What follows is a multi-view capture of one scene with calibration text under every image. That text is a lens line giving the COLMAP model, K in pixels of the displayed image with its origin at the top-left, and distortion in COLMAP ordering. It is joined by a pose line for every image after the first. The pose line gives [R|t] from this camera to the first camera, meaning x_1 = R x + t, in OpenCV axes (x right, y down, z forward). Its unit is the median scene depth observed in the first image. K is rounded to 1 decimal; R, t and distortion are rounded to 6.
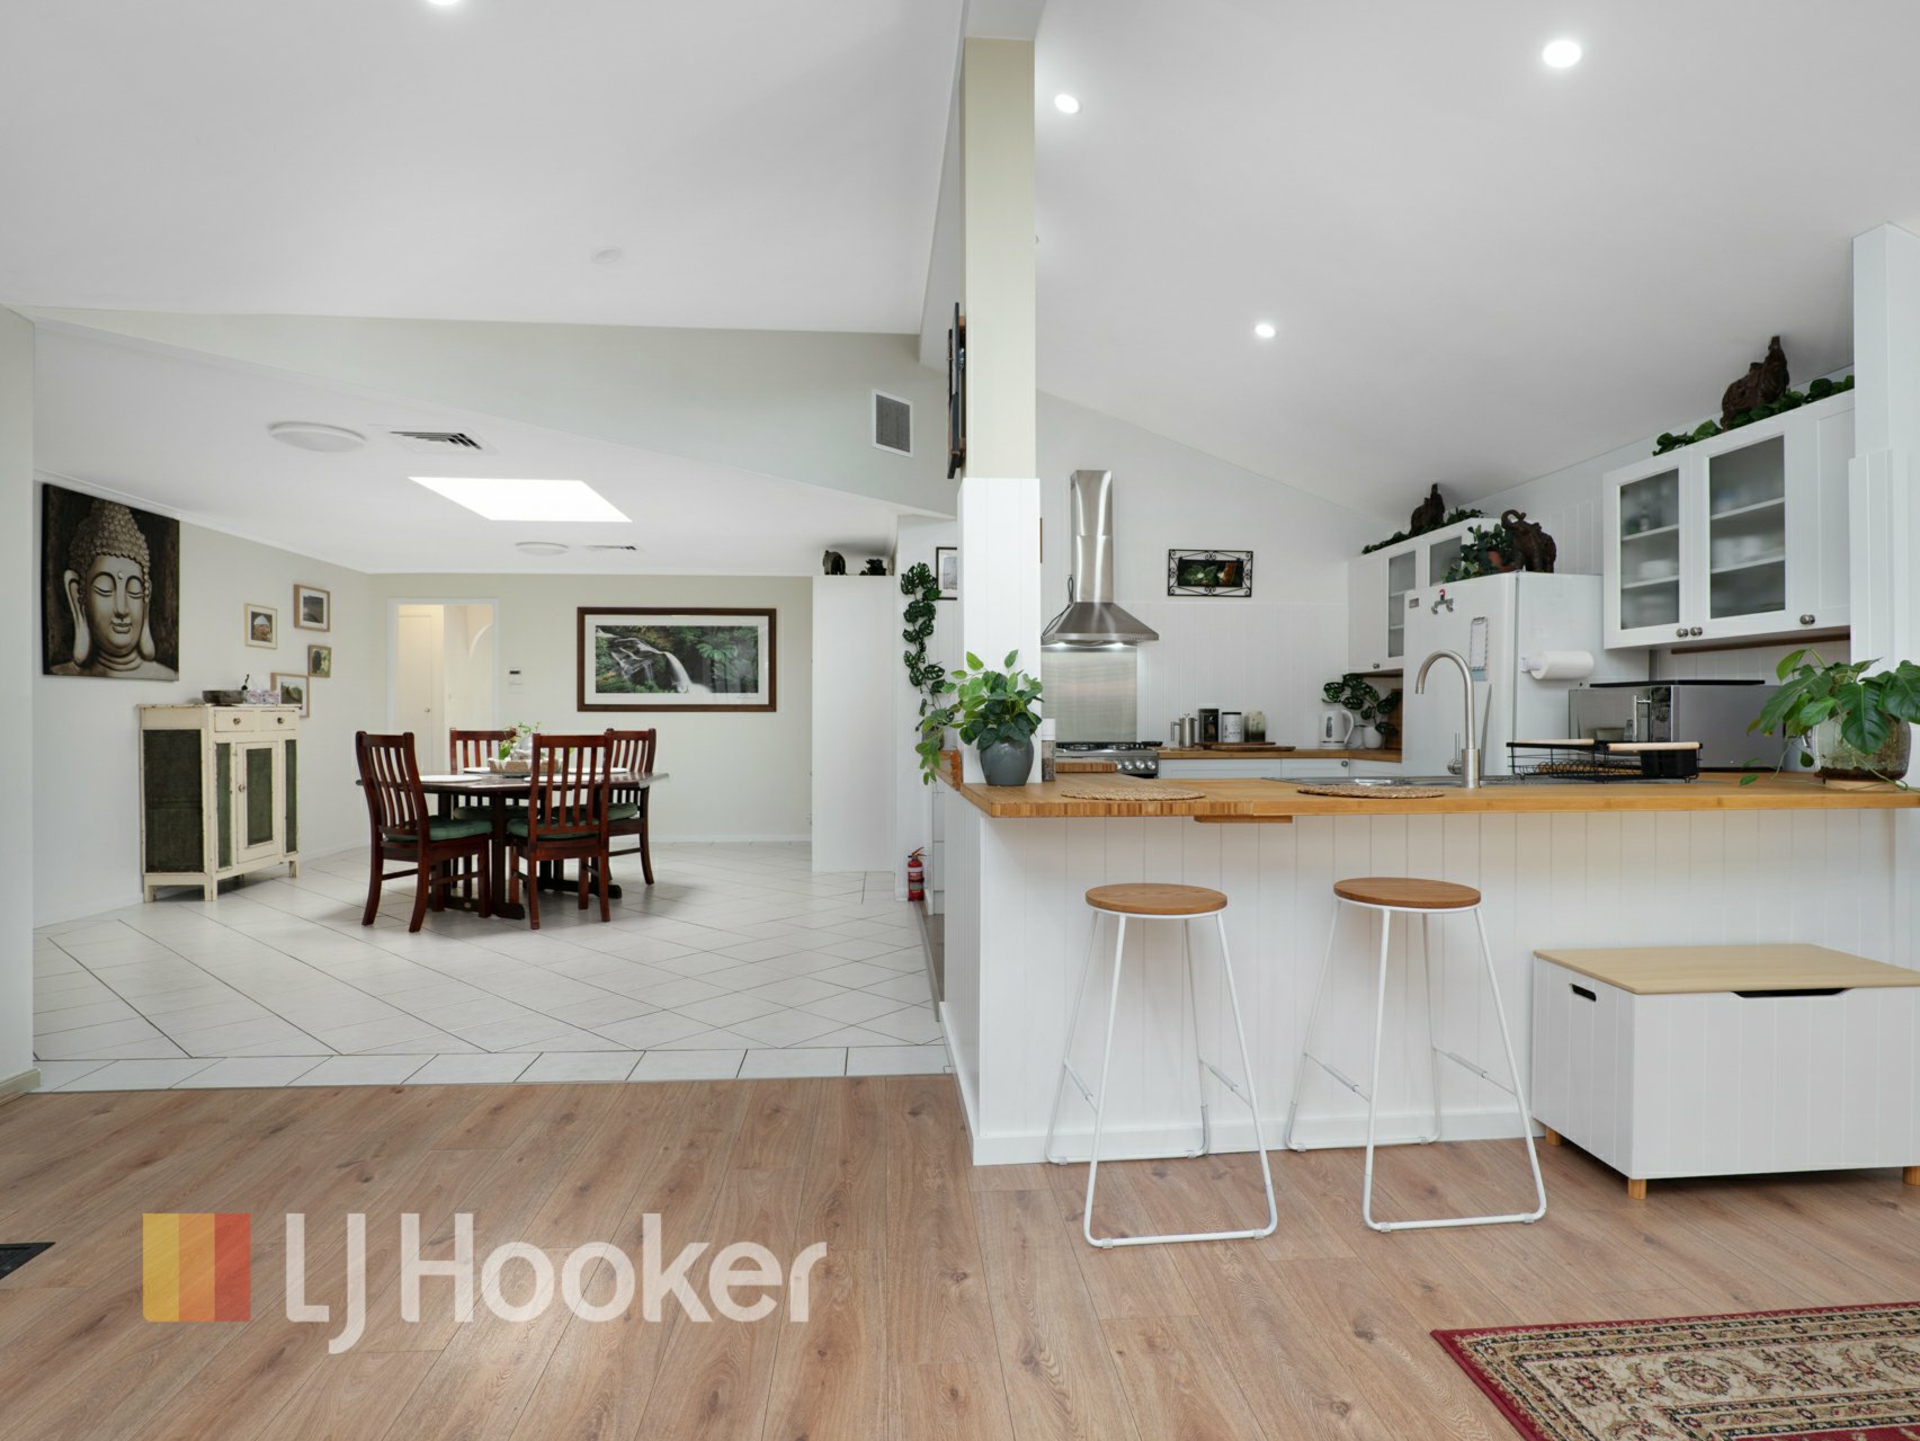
lens RADIAL K [[1027.8, 0, 960.0], [0, 1027.8, 720.5], [0, 0, 1]] dist [-0.028936, 0.000146]
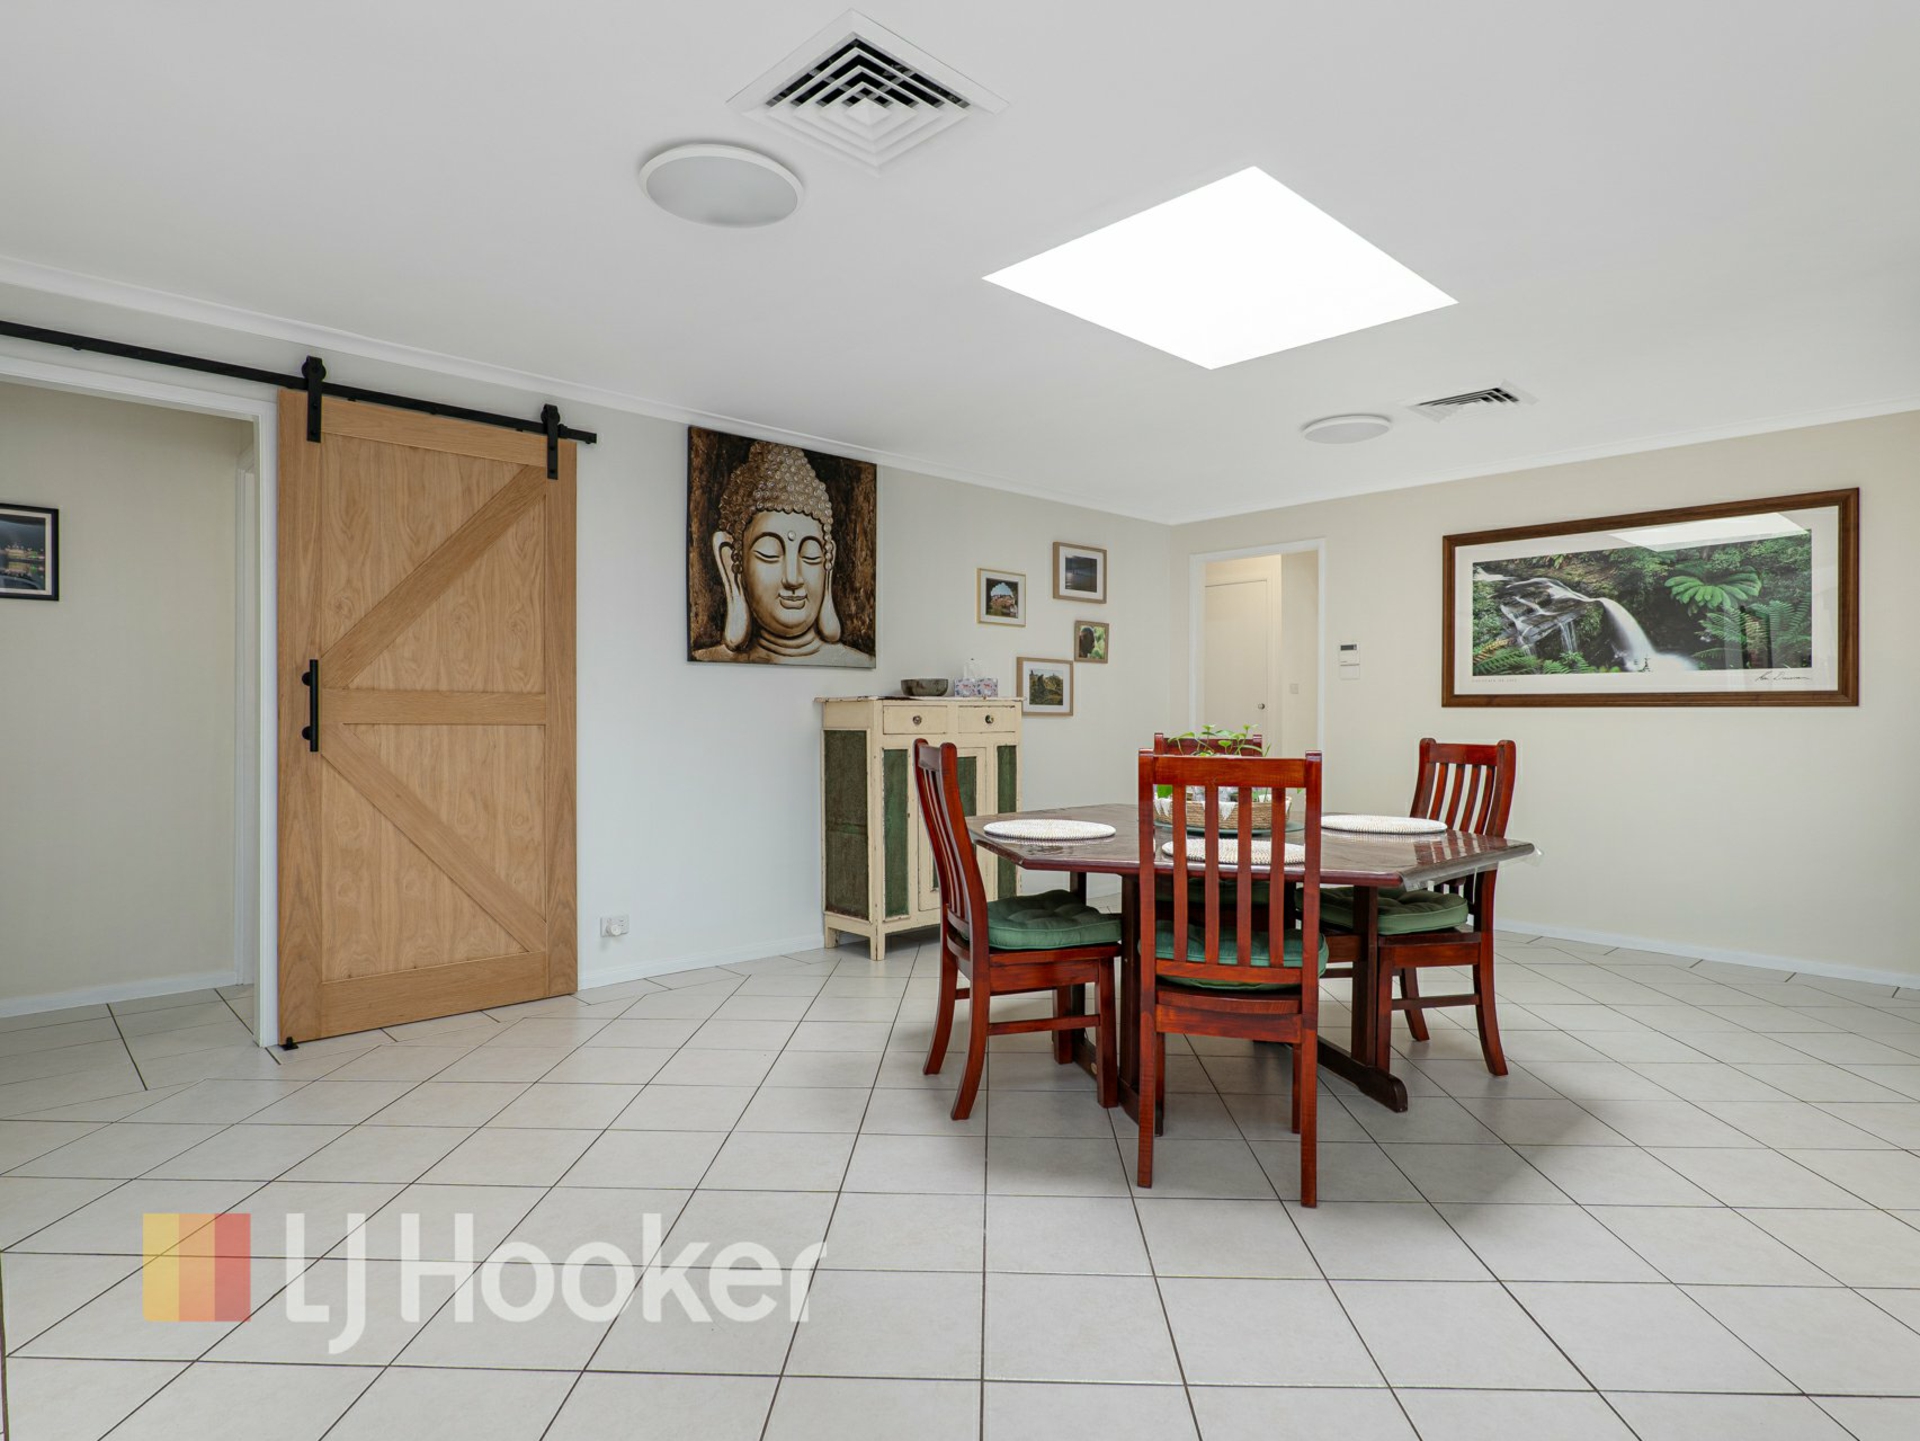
lens RADIAL K [[1077.0, 0, 960.0], [0, 1077.0, 720.5], [0, 0, 1]] dist [-0.004987, -0.001214]
pose [[0.632324, 0.006217, -0.774679, -0.077958], [-0.005727, 0.999978, 0.003351, -0.001567], [0.774683, 0.002317, 0.632346, 0.495754]]
